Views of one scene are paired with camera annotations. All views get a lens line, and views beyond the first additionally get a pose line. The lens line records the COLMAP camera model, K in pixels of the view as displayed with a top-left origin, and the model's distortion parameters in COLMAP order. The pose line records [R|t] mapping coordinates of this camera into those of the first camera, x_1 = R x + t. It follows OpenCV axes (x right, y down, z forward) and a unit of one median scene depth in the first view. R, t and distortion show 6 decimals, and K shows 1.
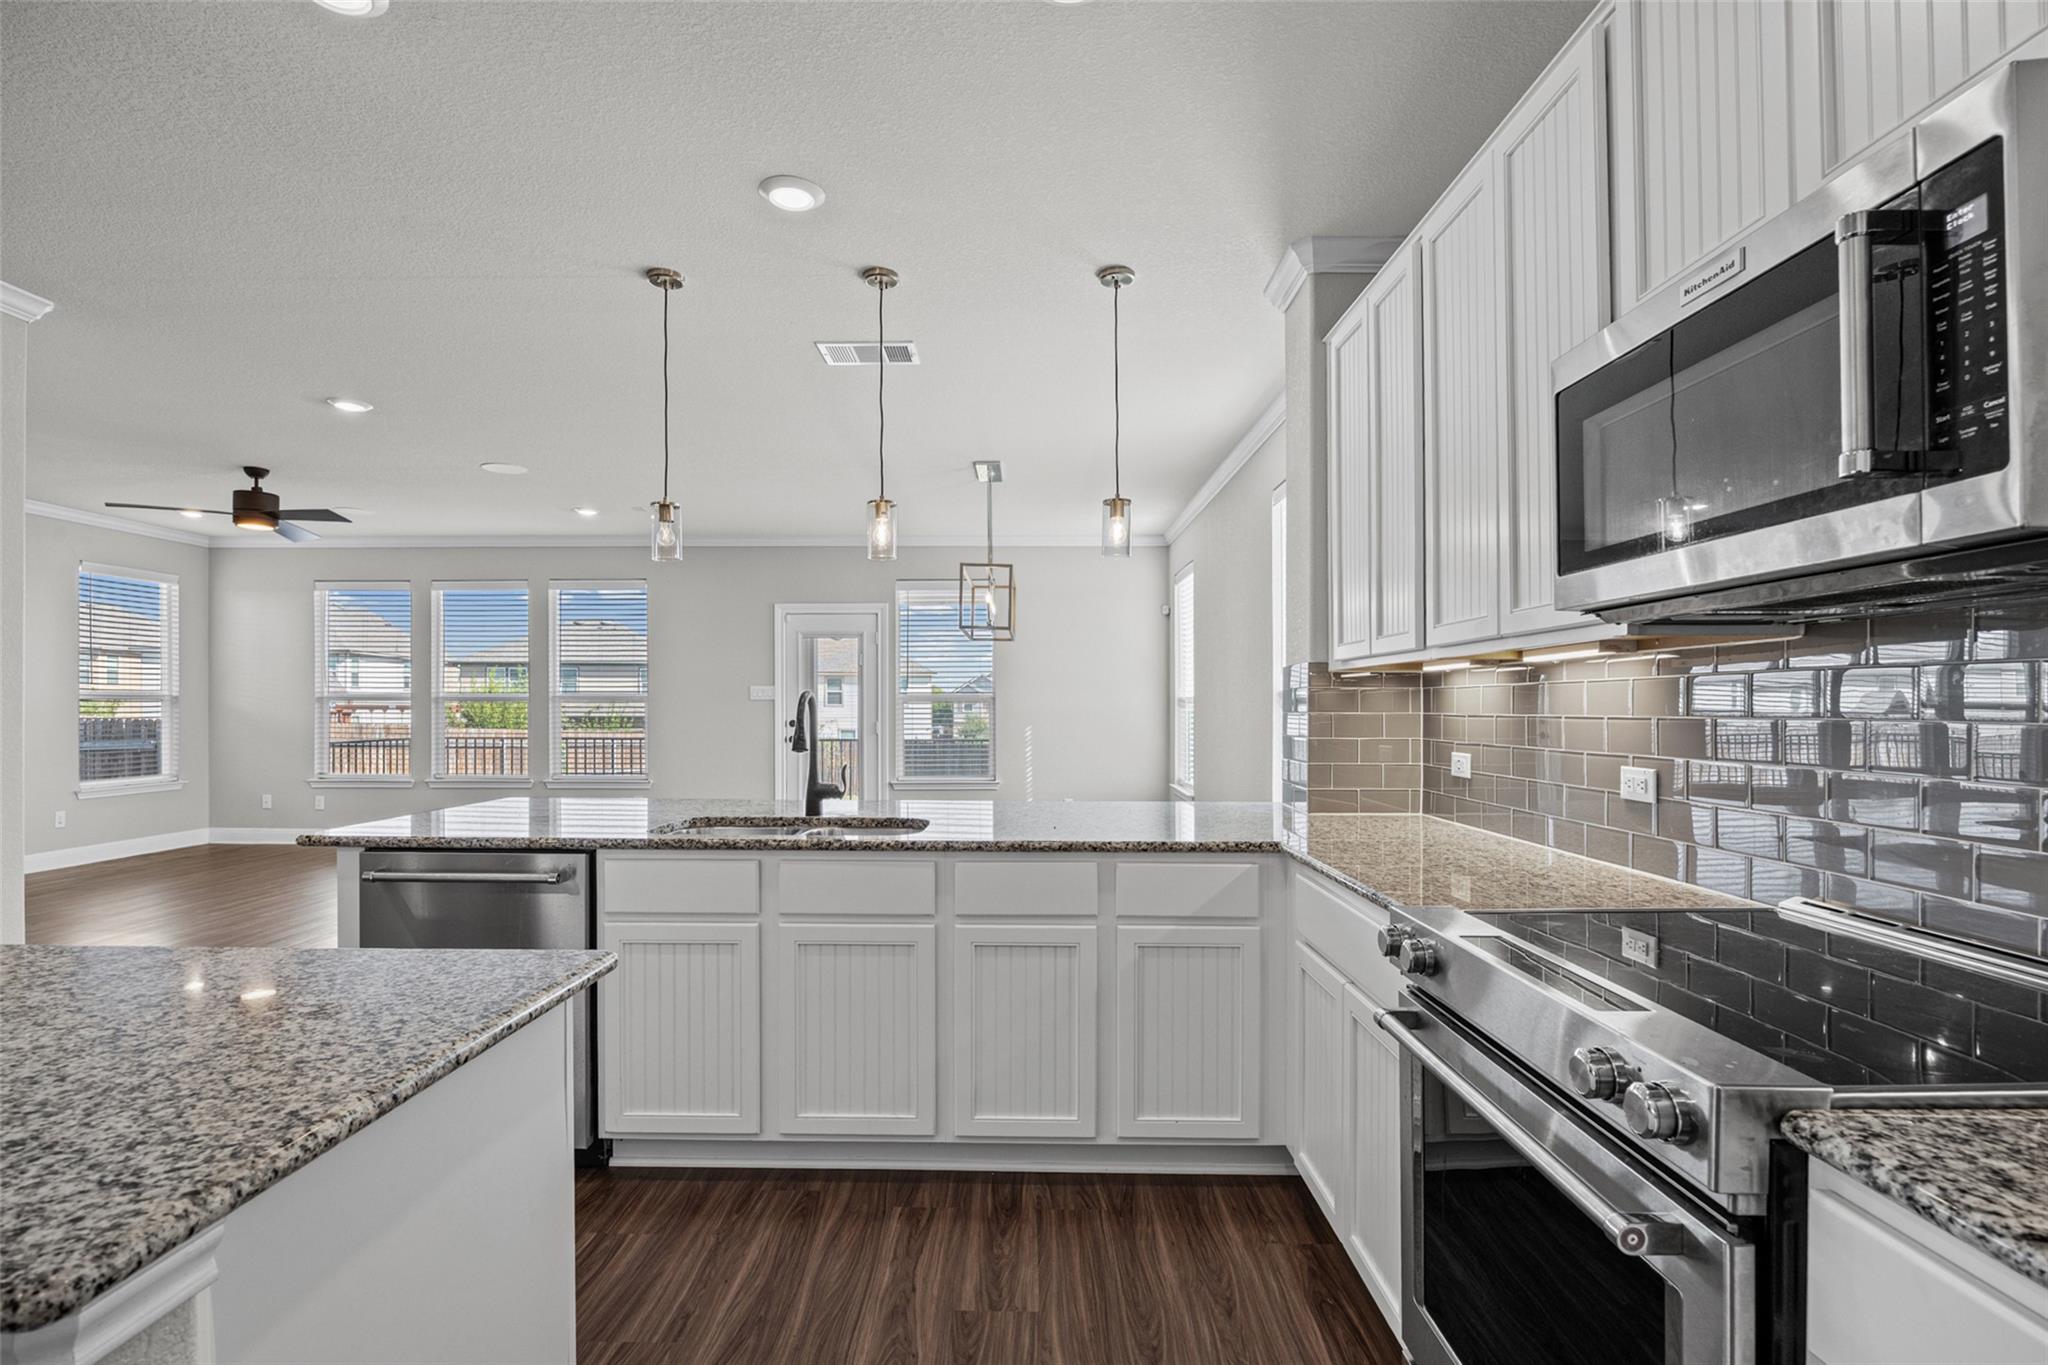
lens RADIAL K [[969.9, 0, 1011.3], [0, 969.9, 707.2], [0, 0, 1]] dist [-0.001170, -0.000354]
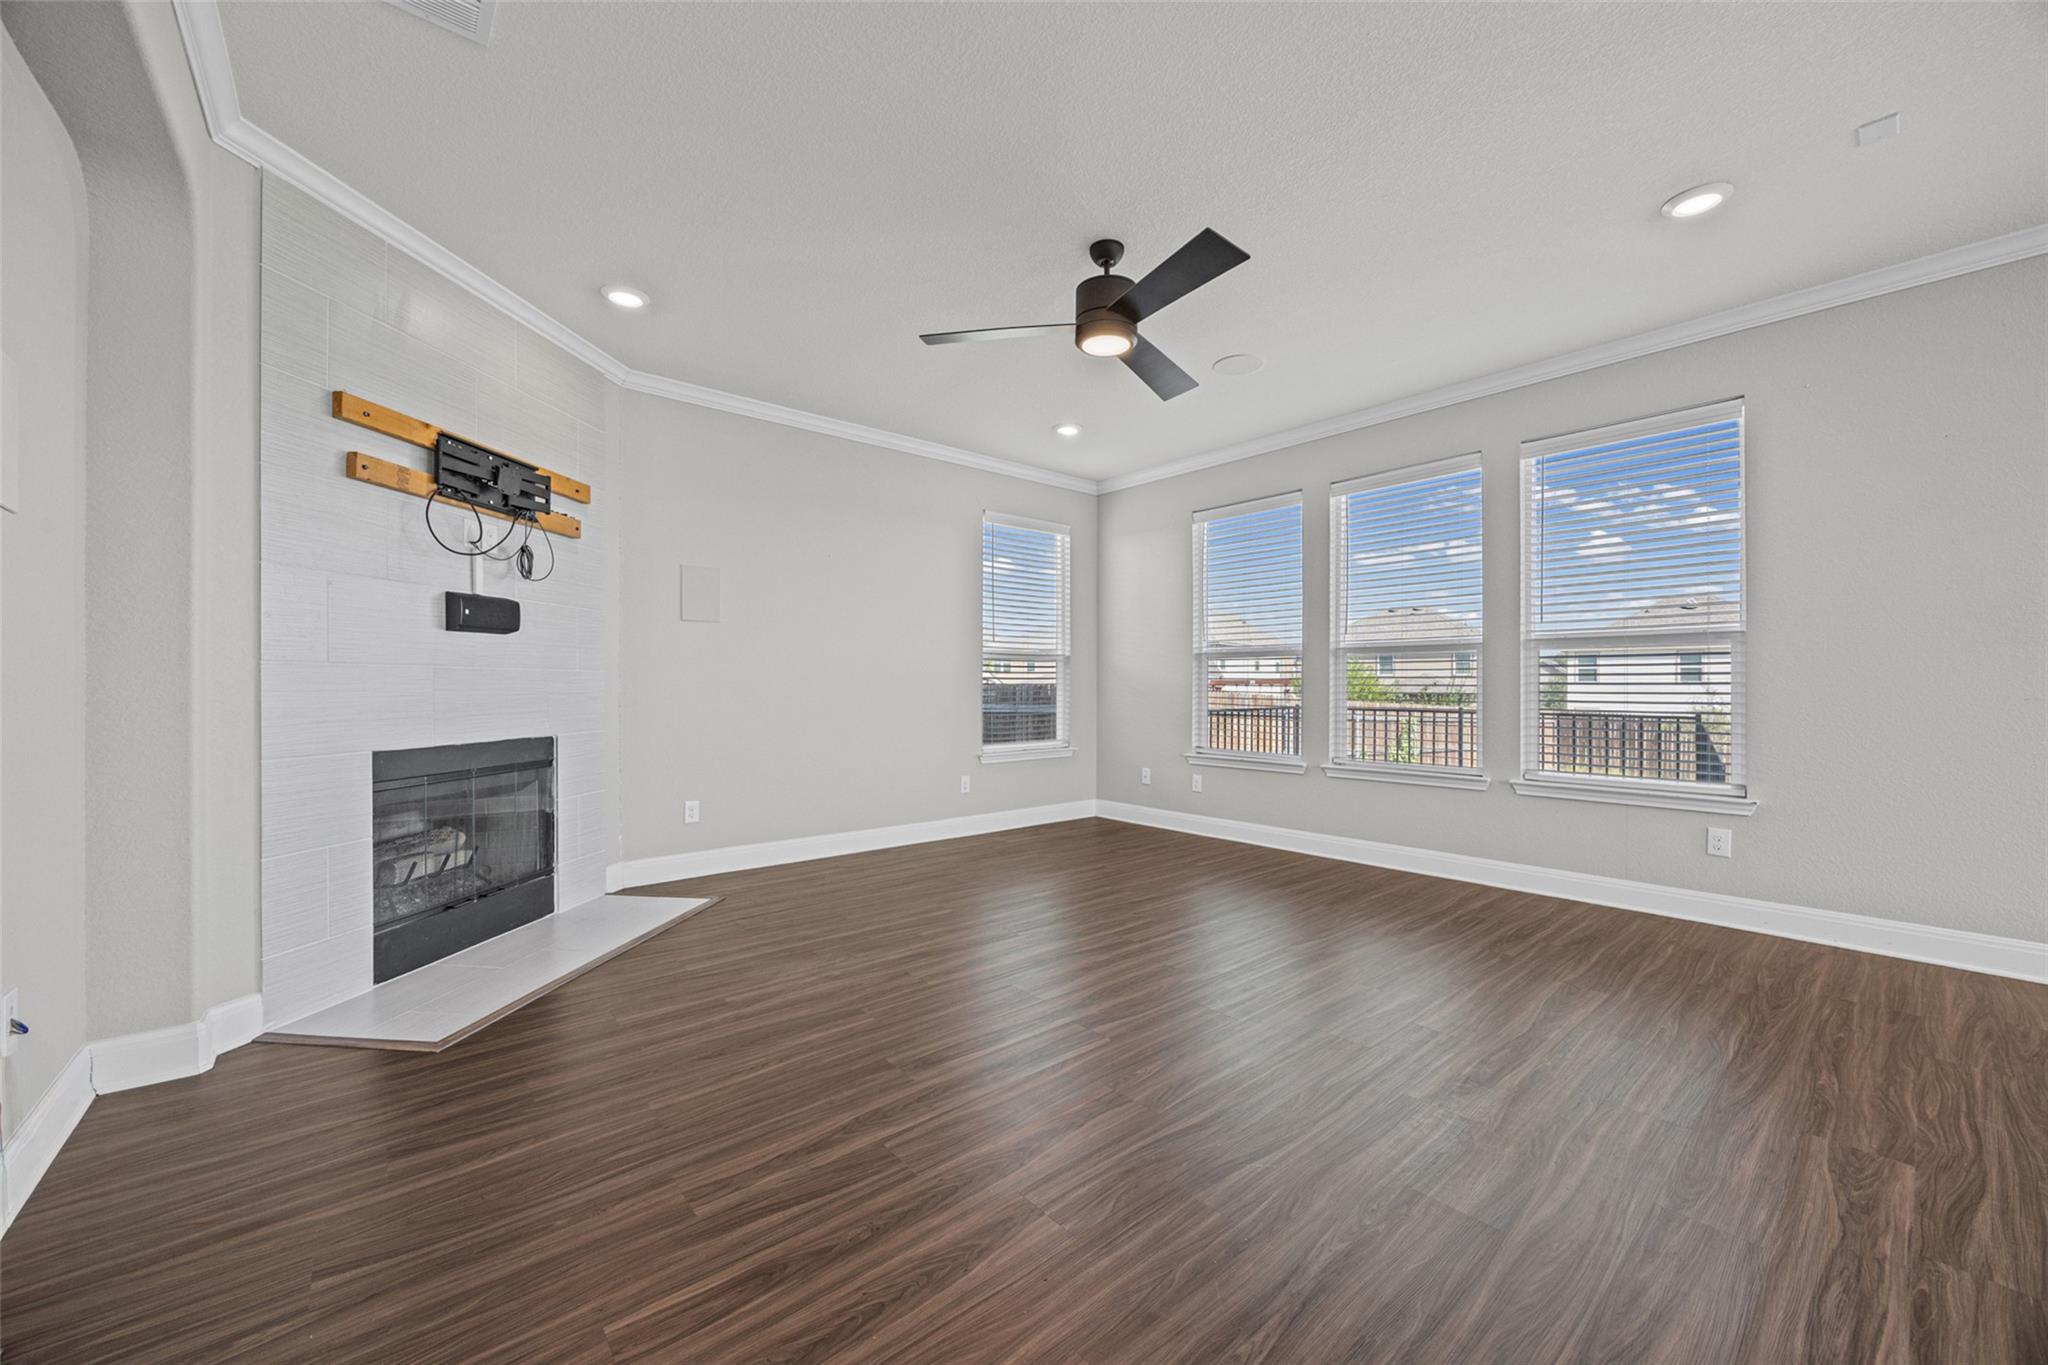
lens RADIAL K [[783.3, 0, 1017.6], [0, 783.3, 699.5], [0, 0, 1]] dist [-0.008853, 0.000099]
pose [[0.661563, 0.011056, -0.749808, -0.371081], [-0.000730, 0.999900, 0.014099, 0.021707], [0.749890, -0.008780, 0.661505, 0.523209]]
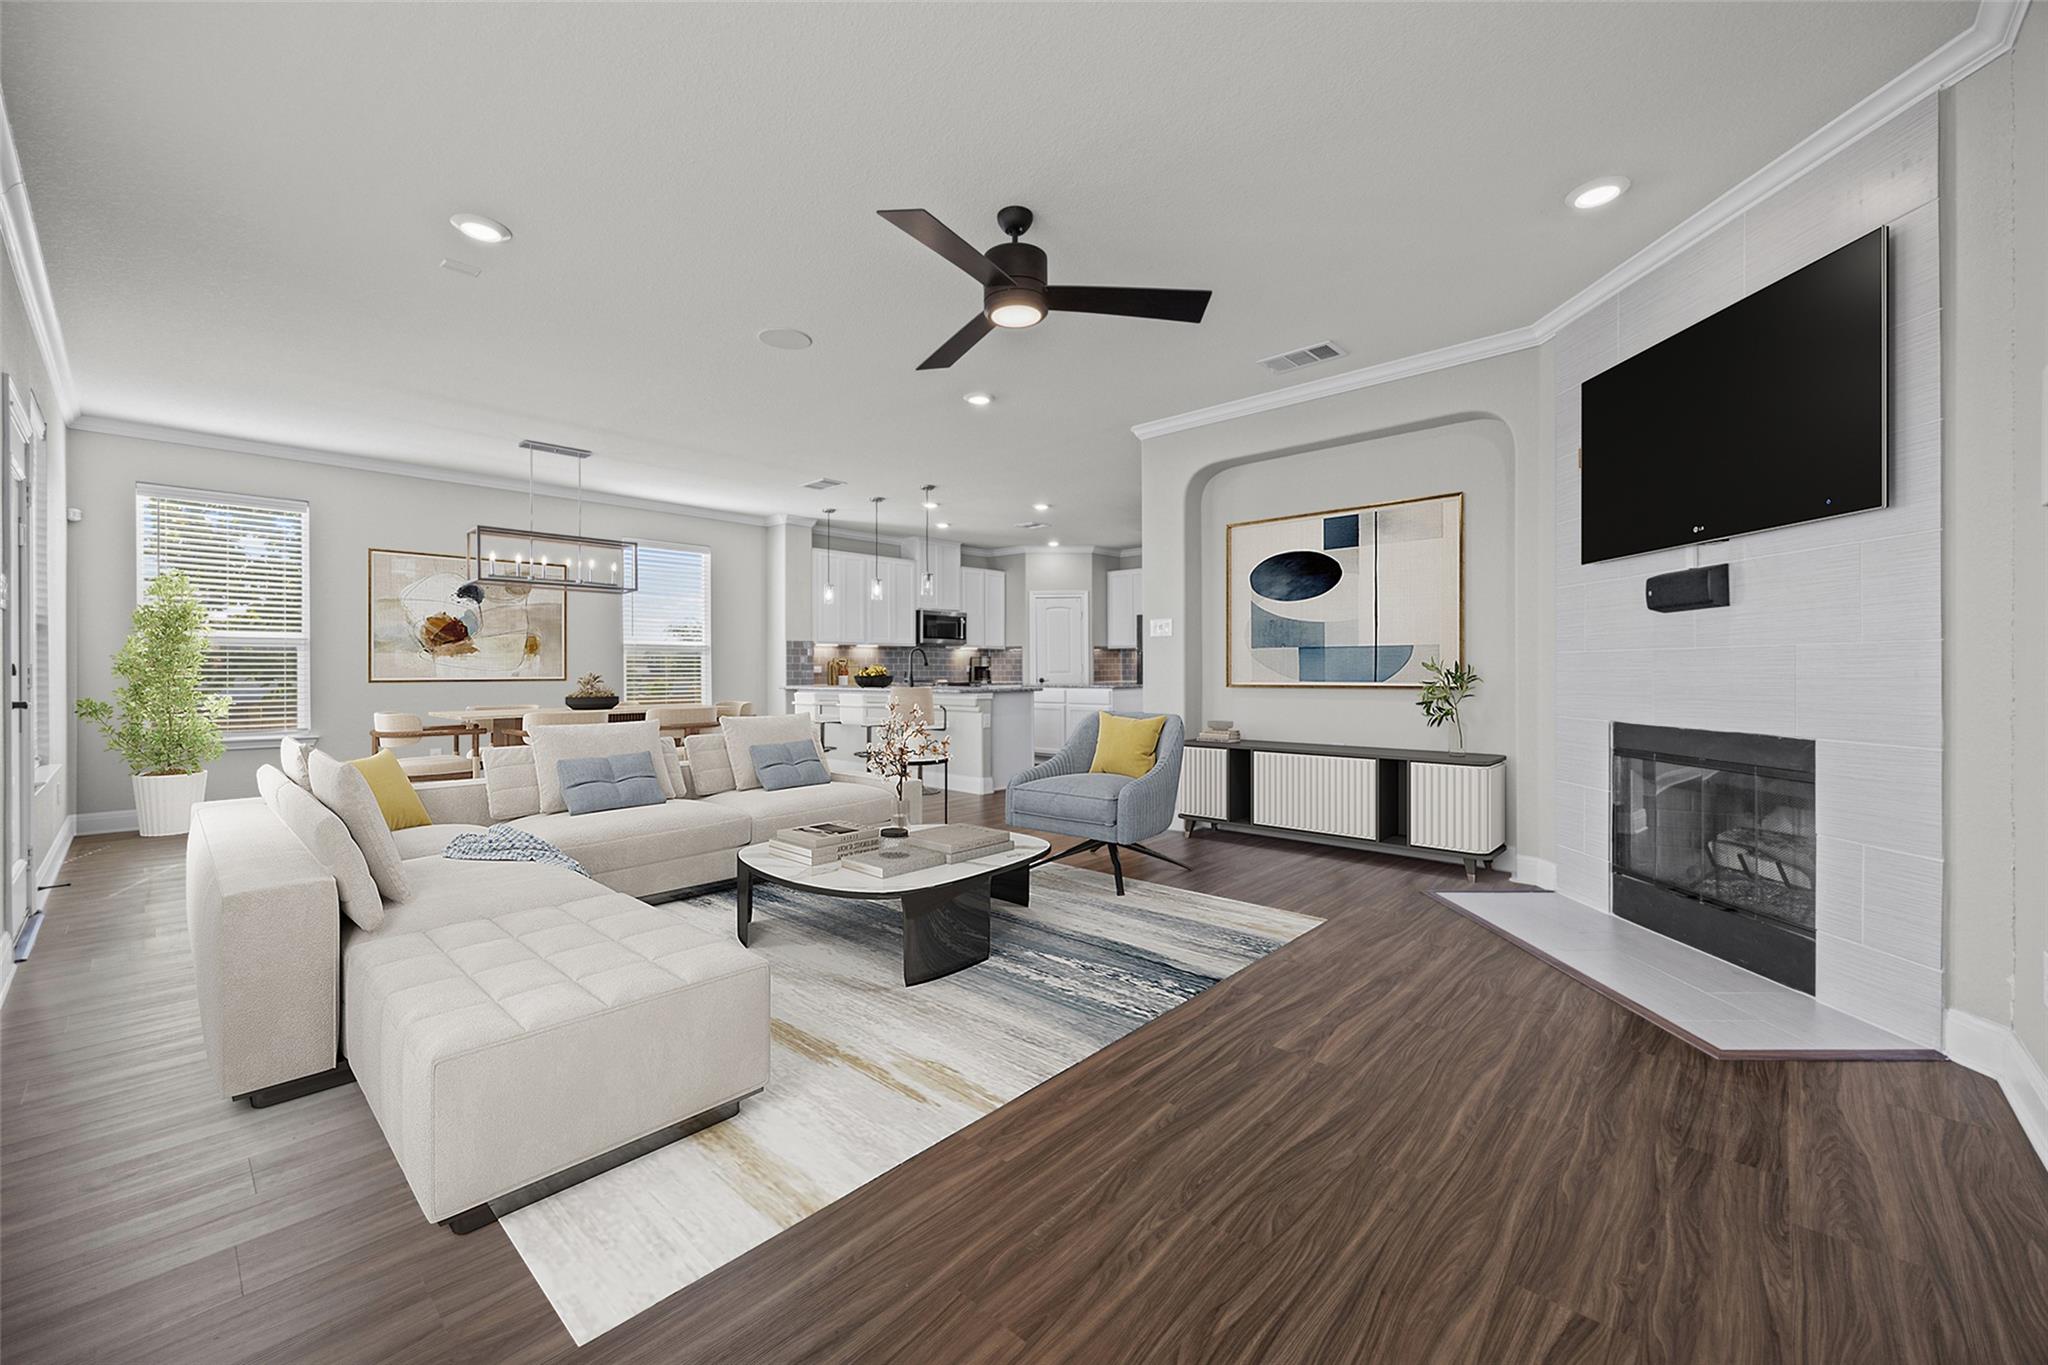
lens RADIAL K [[783.3, 0, 1026.8], [0, 783.3, 666.6], [0, 0, 1]] dist [-0.008853, 0.000099]
pose [[-0.751441, 0.002301, 0.659797, -0.878426], [0.002773, 0.999996, -0.000329, 0.019264], [-0.659795, 0.001583, -0.751444, 1.085402]]
